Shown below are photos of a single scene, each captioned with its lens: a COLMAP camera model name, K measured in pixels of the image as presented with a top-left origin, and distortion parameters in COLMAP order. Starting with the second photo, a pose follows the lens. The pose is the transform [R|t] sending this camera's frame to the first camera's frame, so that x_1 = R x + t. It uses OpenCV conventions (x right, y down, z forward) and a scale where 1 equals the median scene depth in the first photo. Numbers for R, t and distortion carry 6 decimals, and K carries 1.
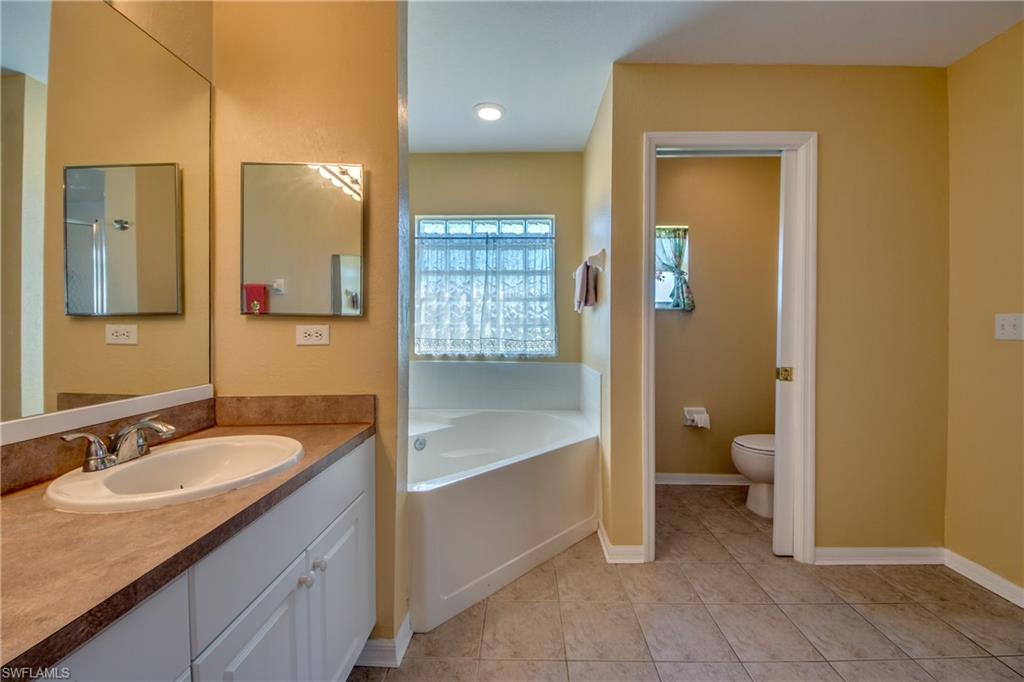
lens RADIAL K [[398.4, 0, 505.2], [0, 398.4, 322.7], [0, 0, 1]] dist [-0.012169, -0.000601]
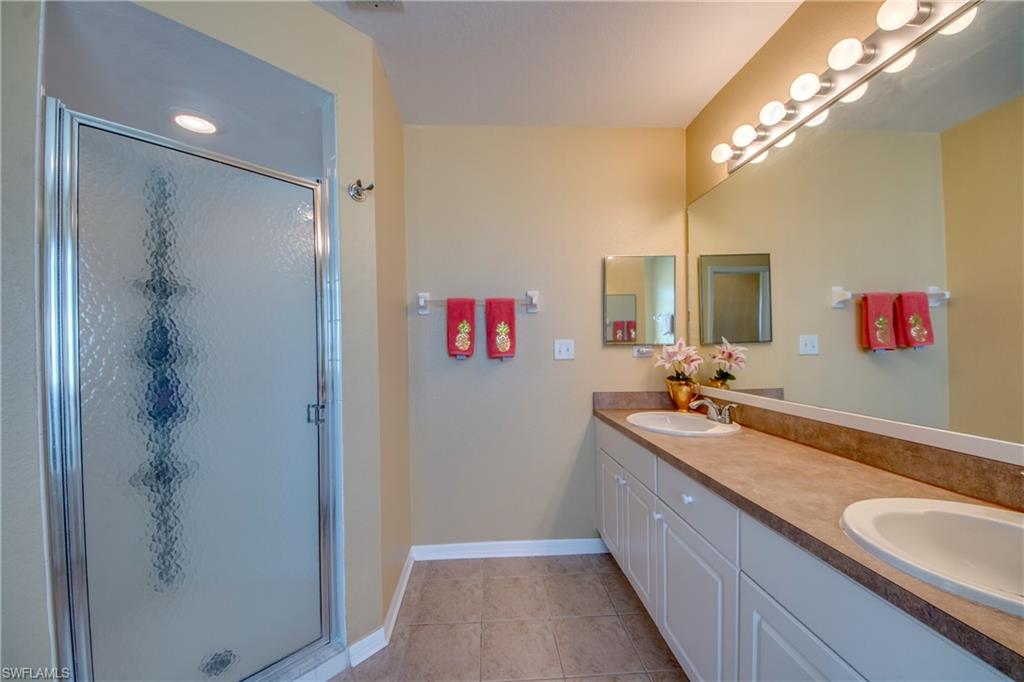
lens RADIAL K [[381.3, 0, 498.6], [0, 381.3, 348.7], [0, 0, 1]] dist [0.026745, -0.018249]
pose [[-0.995089, 0.004301, -0.098892, 0.193465], [0.004173, 0.999990, 0.001492, -0.016674], [0.098898, 0.001072, -0.995097, 1.520198]]
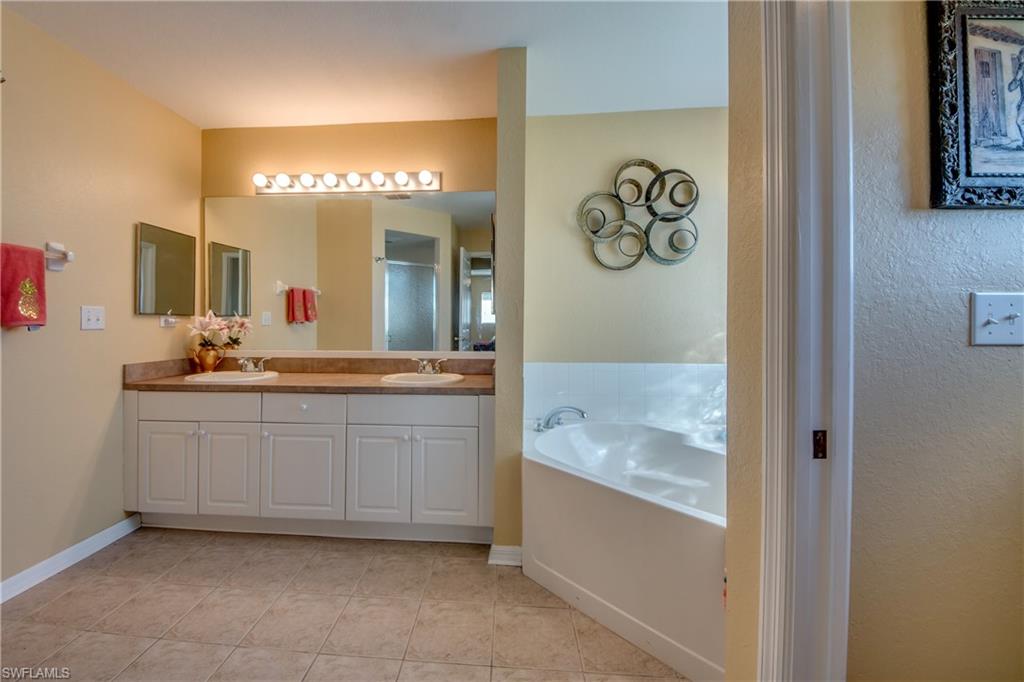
lens RADIAL K [[396.3, 0, 490.2], [0, 396.3, 337.9], [0, 0, 1]] dist [-0.010825, -0.000495]
pose [[-0.006672, 0.029874, -0.999531, 1.492756], [0.003286, 0.999549, 0.029853, 0.038217], [0.999972, -0.003086, -0.006767, 1.375981]]
